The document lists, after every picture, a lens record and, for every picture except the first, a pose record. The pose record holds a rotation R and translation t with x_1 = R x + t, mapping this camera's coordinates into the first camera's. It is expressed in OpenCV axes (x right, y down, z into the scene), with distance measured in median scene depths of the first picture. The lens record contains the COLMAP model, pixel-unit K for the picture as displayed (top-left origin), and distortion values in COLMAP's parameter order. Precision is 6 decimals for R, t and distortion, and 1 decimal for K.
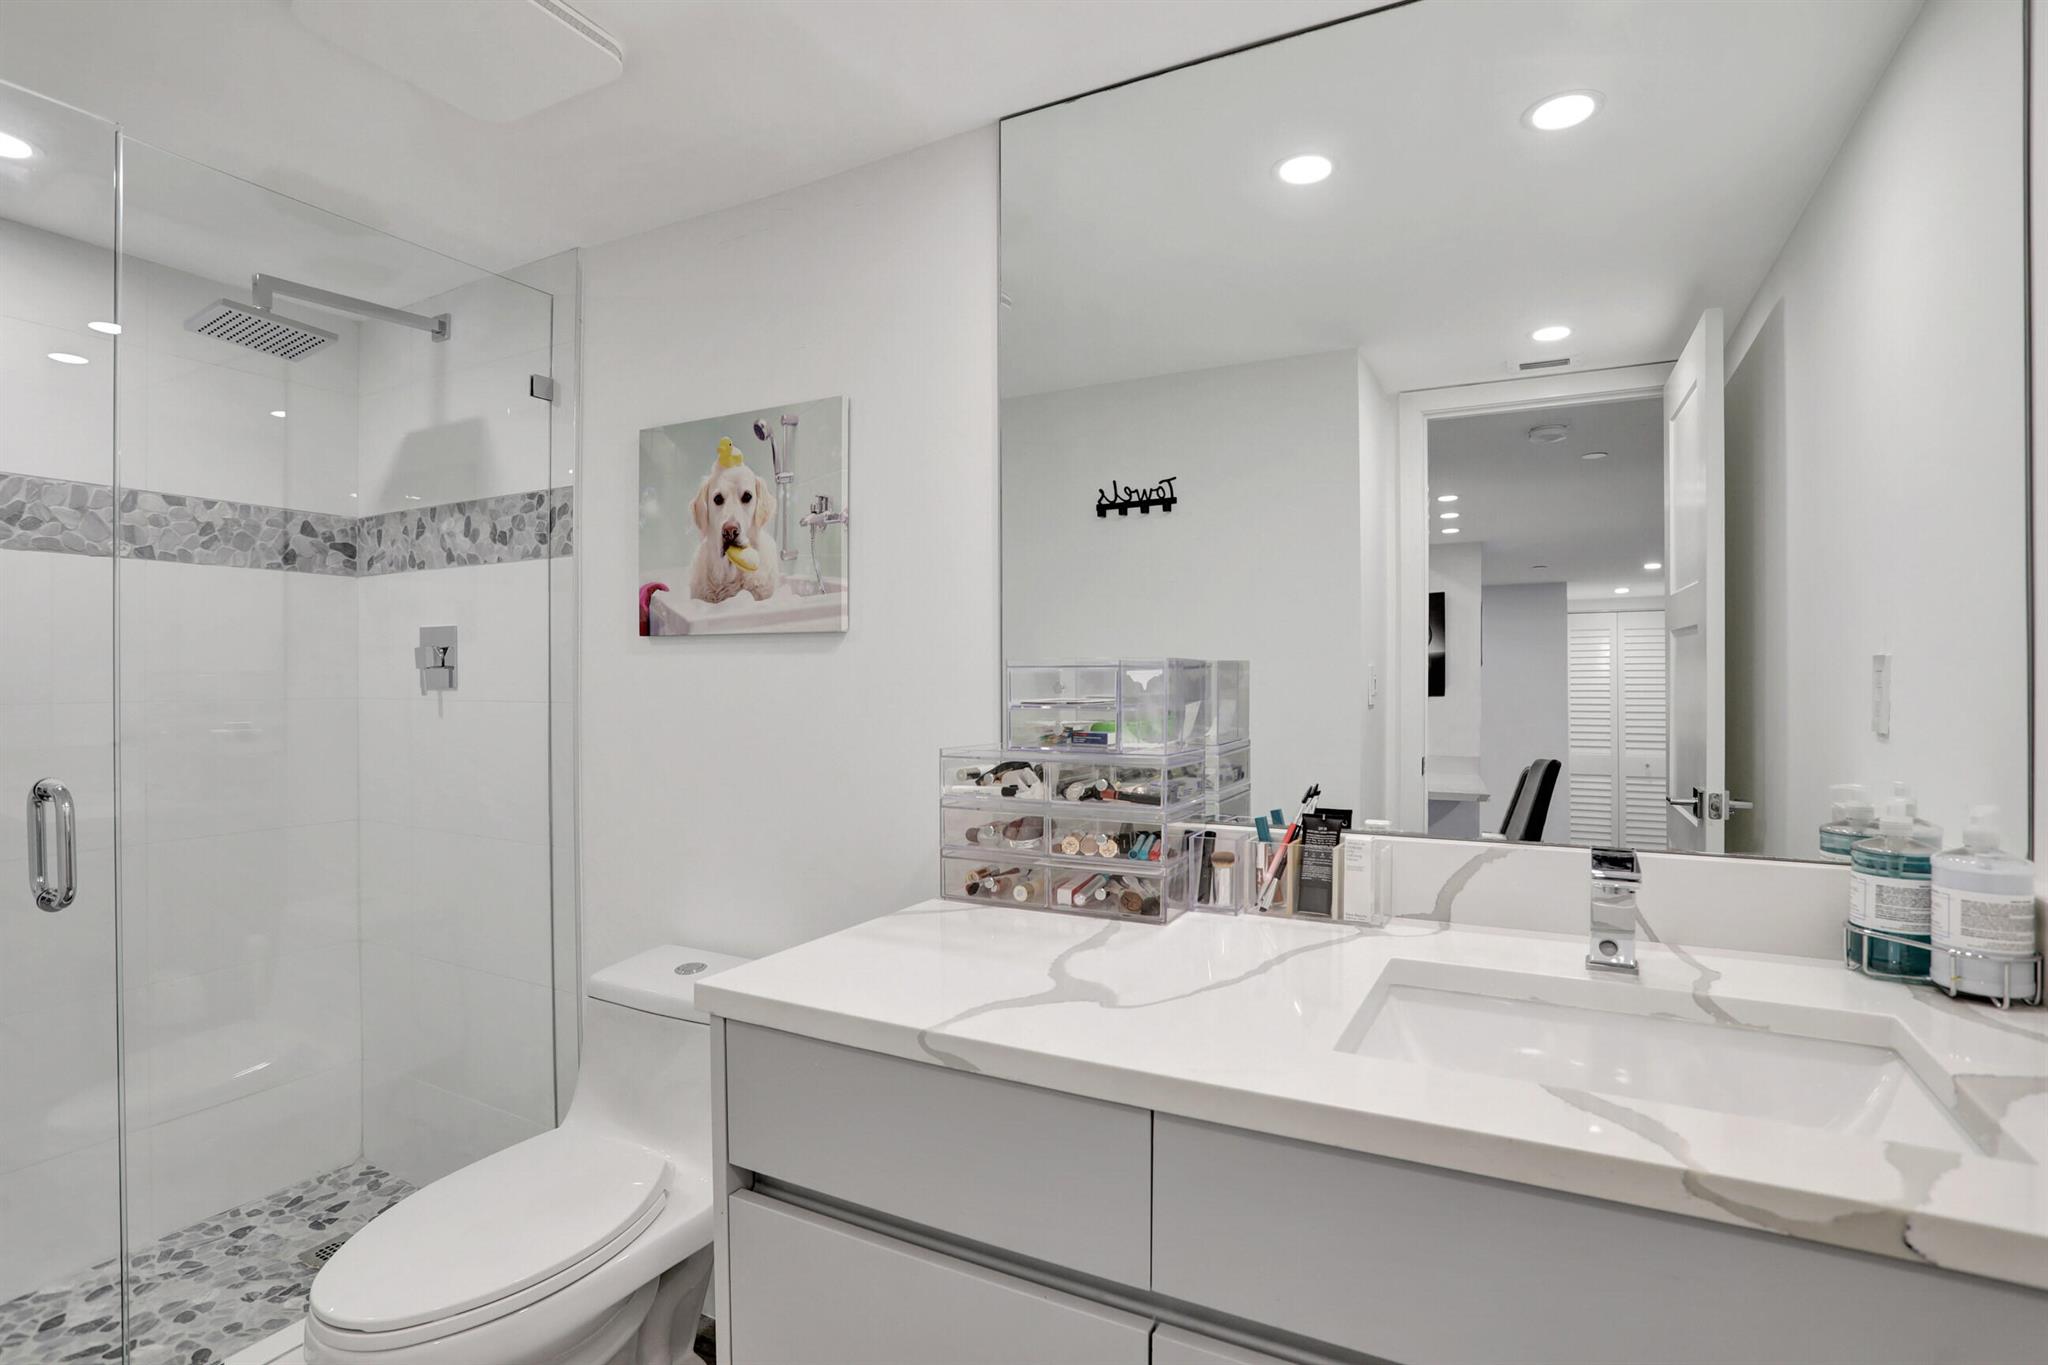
lens RADIAL K [[1061.1, 0, 1010.2], [0, 1061.1, 687.5], [0, 0, 1]] dist [0.021162, 0.000410]
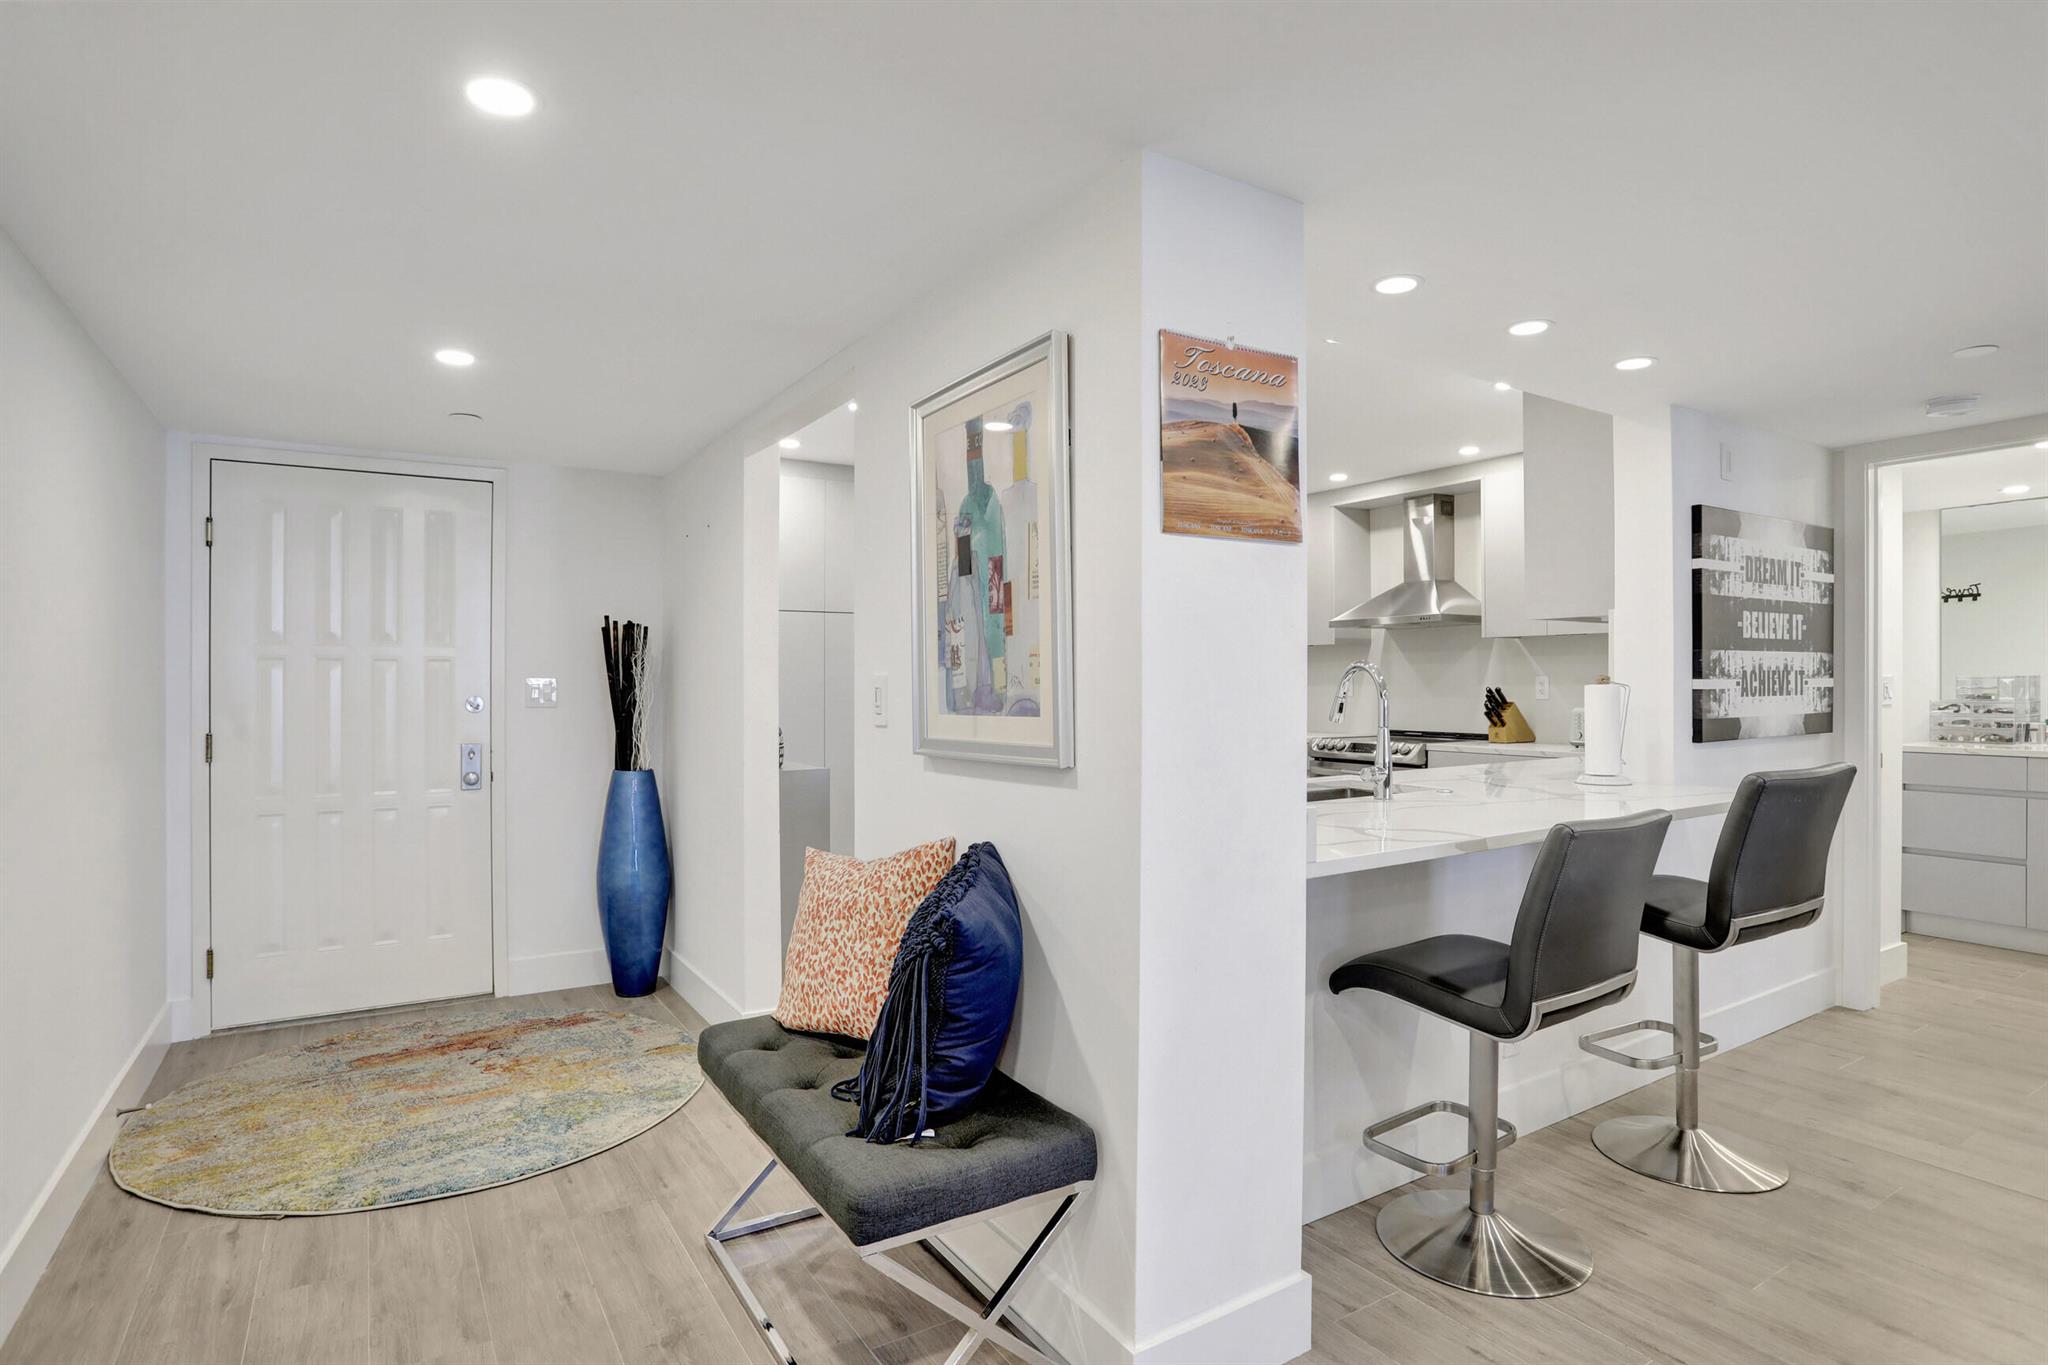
lens RADIAL K [[1059.6, 0, 1023.9], [0, 1059.6, 692.1], [0, 0, 1]] dist [-0.000412, 0.000121]
pose [[0.871536, 0.002554, -0.490324, -1.041711], [-0.004731, 0.999984, -0.003199, 0.056931], [0.490308, 0.005108, 0.871534, -3.888818]]
